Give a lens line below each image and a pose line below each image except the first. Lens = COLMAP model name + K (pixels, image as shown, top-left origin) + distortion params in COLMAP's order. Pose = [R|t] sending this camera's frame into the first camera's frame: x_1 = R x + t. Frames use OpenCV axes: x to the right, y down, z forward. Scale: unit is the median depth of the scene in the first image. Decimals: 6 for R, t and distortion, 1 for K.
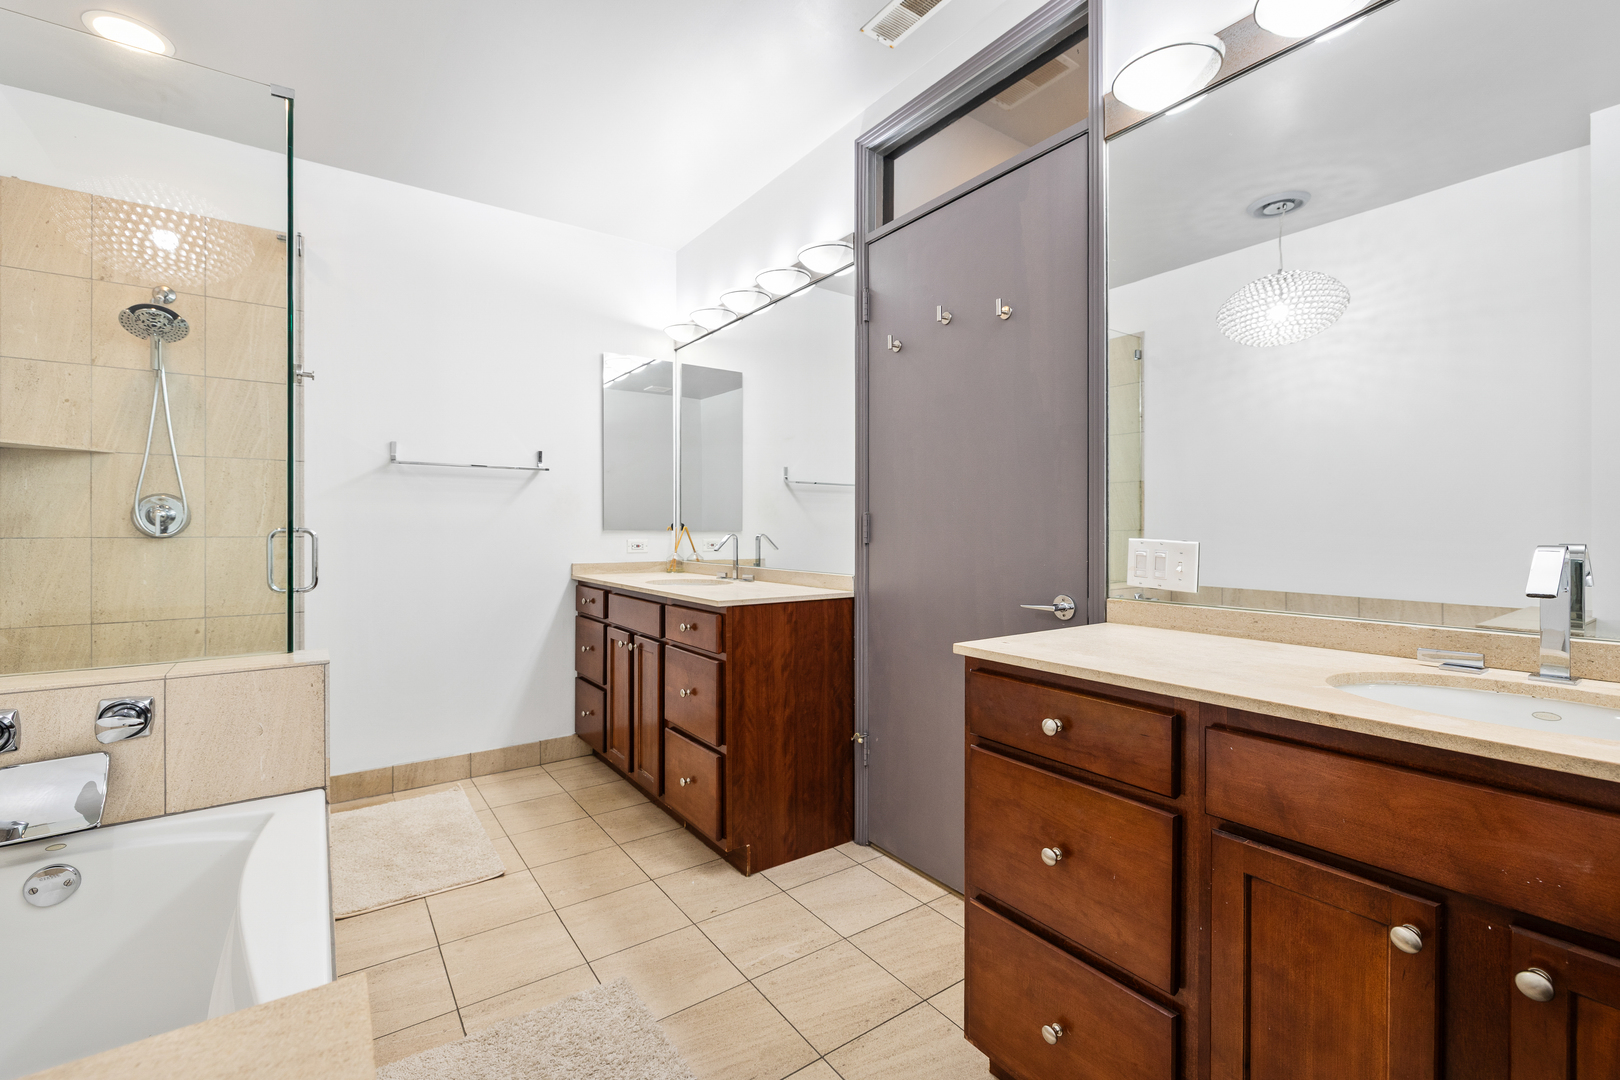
lens RADIAL K [[690.9, 0, 810.0], [0, 690.9, 540.0], [0, 0, 1]] dist [-0.000526, 0.000417]
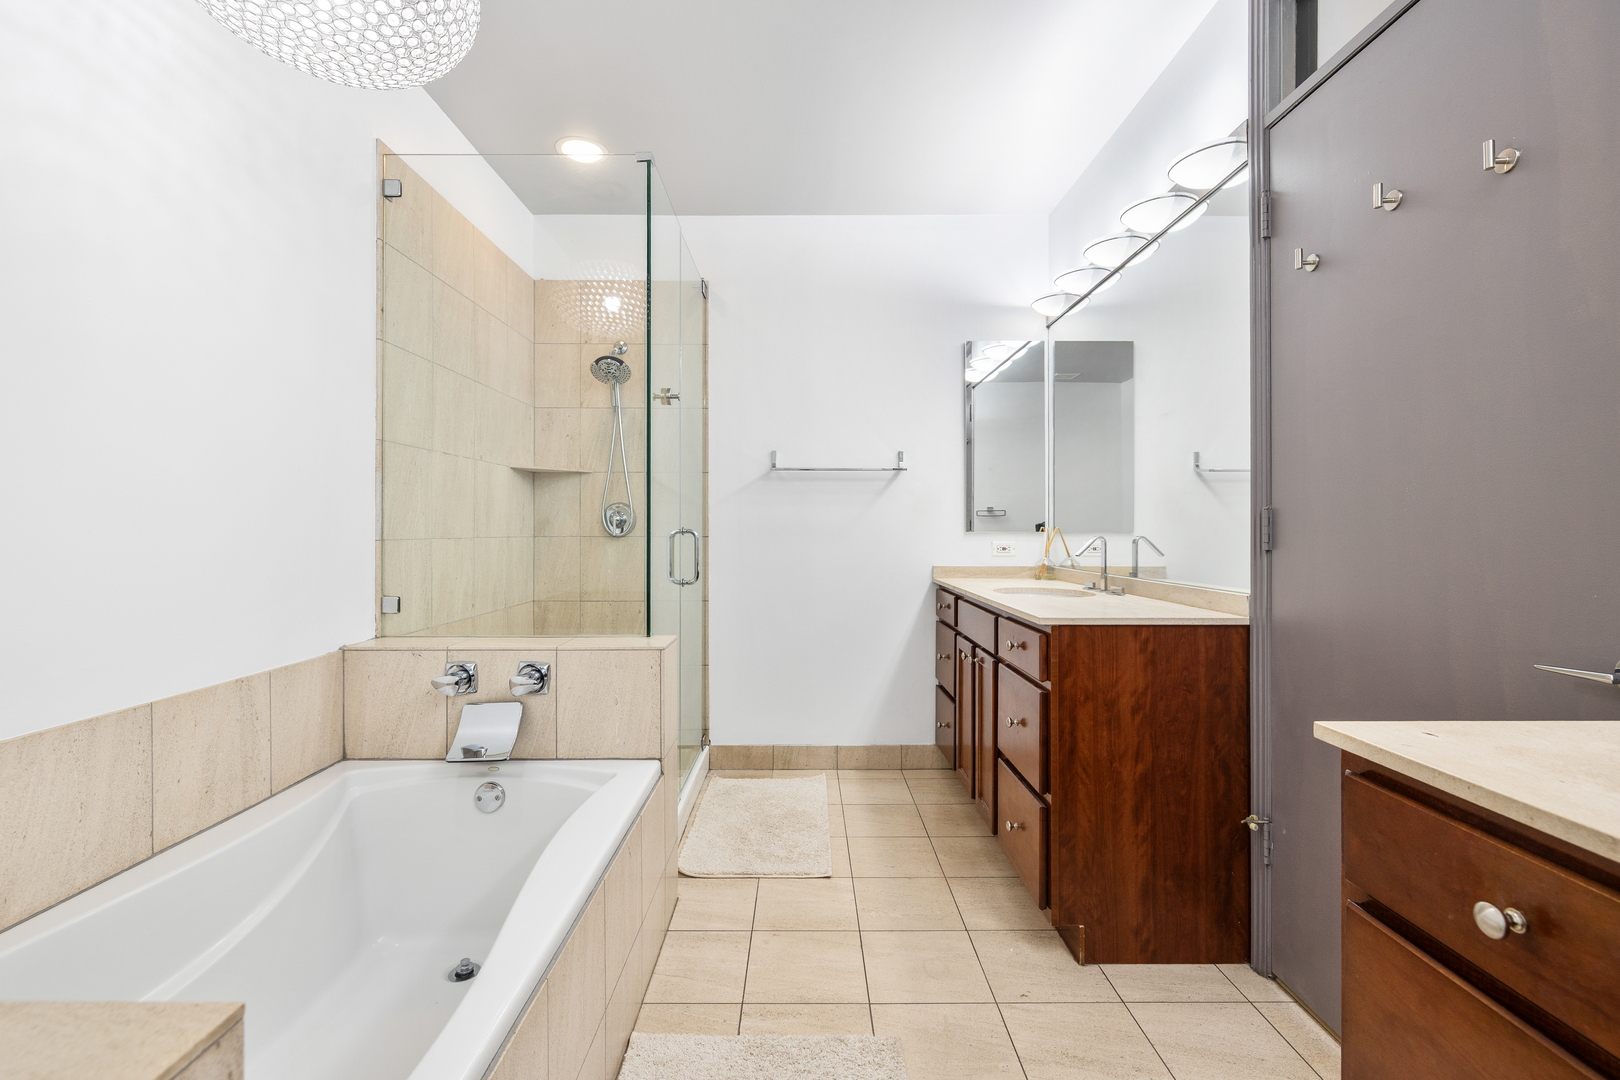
lens RADIAL K [[706.5, 0, 811.0], [0, 706.5, 534.4], [0, 0, 1]] dist [0.000184, -0.000025]
pose [[0.818974, 0.003588, -0.573819, 0.114255], [-0.008911, 0.999939, -0.006466, -0.002760], [0.573761, 0.010408, 0.818957, 0.137885]]
